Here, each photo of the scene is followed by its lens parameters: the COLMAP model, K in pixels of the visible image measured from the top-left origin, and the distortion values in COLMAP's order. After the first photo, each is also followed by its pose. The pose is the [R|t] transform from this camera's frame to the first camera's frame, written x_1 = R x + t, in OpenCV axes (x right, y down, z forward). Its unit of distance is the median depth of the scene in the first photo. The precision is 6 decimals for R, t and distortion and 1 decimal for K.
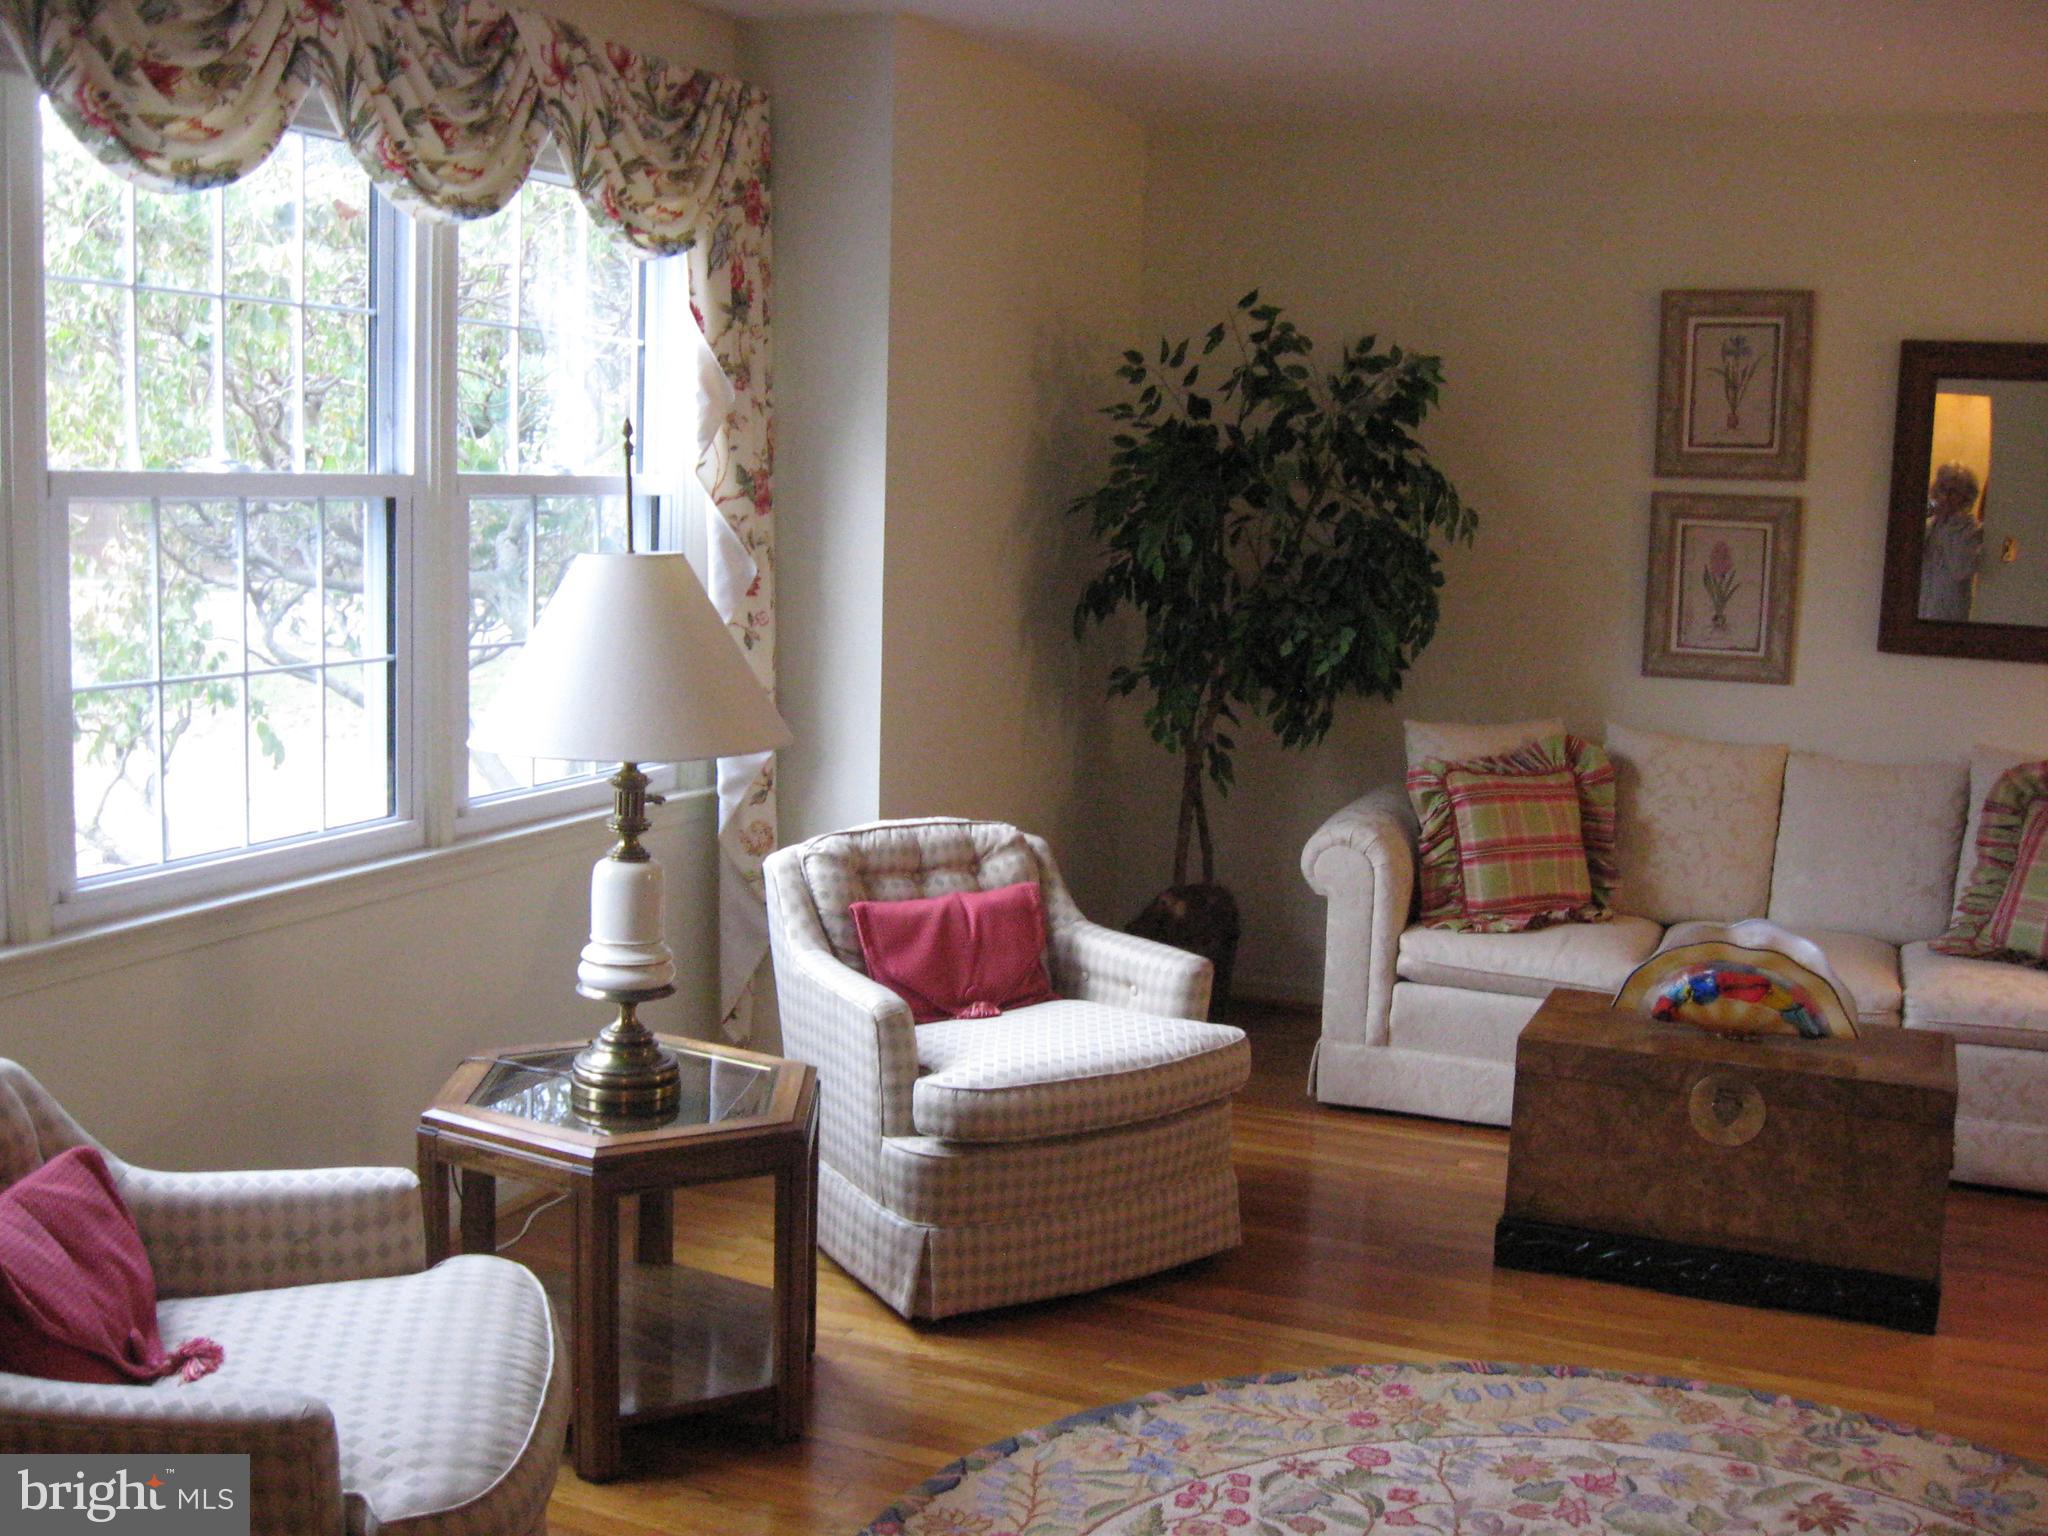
lens RADIAL K [[2126.7, 0, 1024.0], [0, 2126.7, 768.0], [0, 0, 1]] dist [-0.131093, 0.057883]
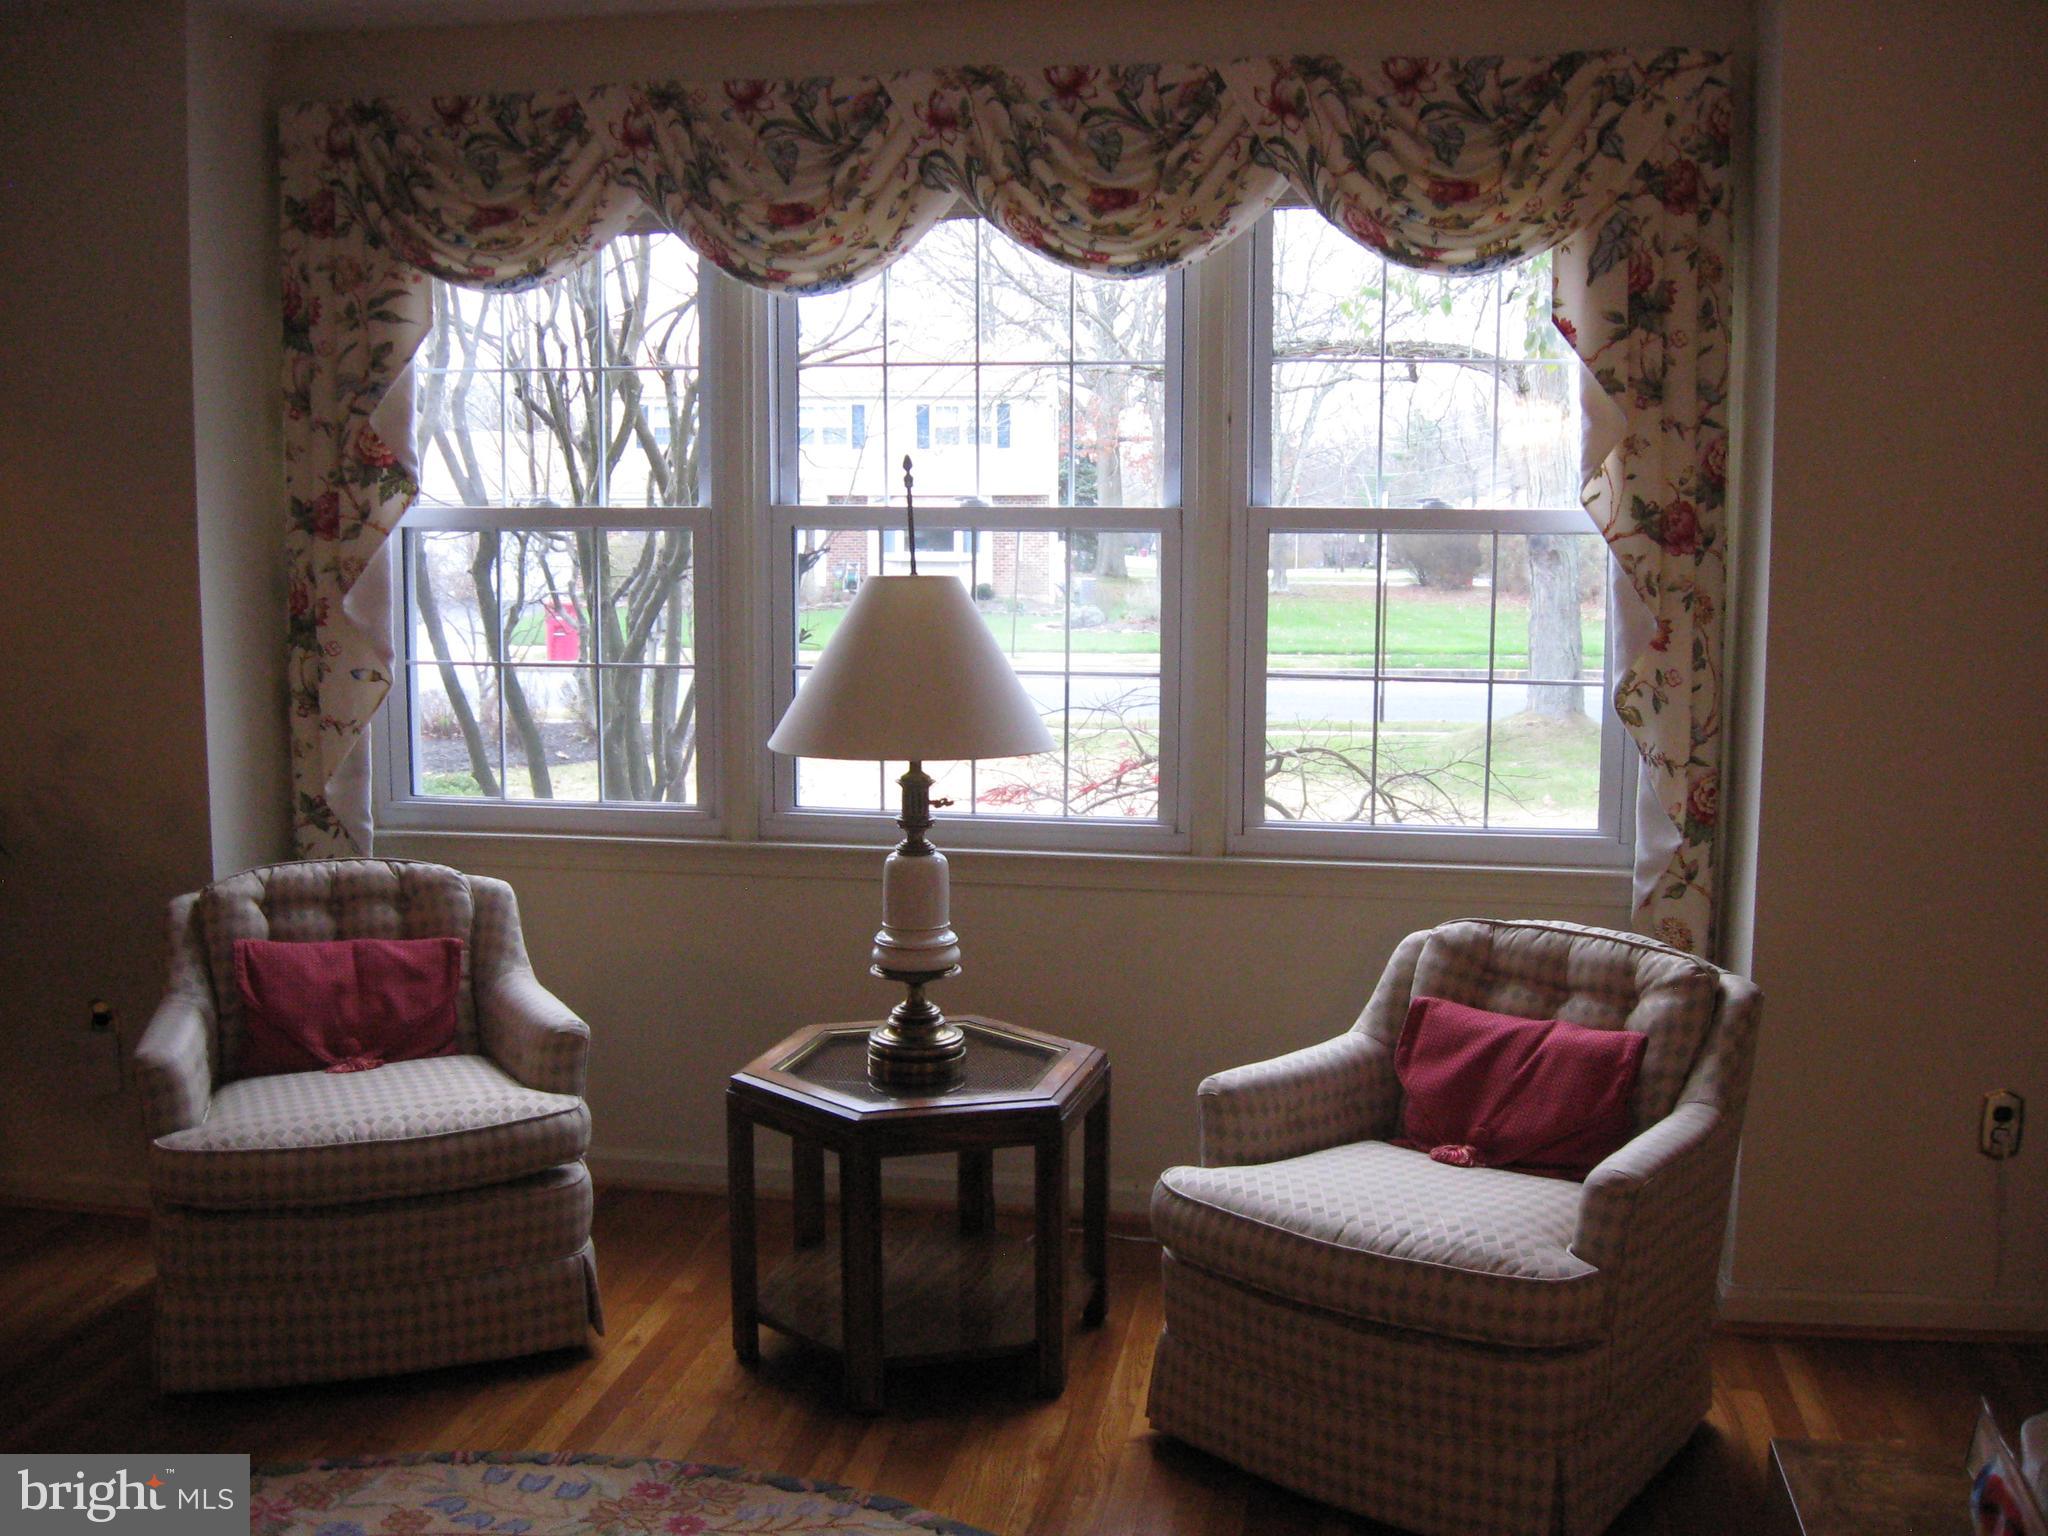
lens RADIAL K [[2115.6, 0, 1011.7], [0, 2115.6, 762.8], [0, 0, 1]] dist [-0.142354, 0.075440]
pose [[0.215228, 0.095750, -0.971858, 0.650874], [-0.129103, 0.989237, 0.068871, -0.062567], [0.967992, 0.110647, 0.225273, 0.582381]]
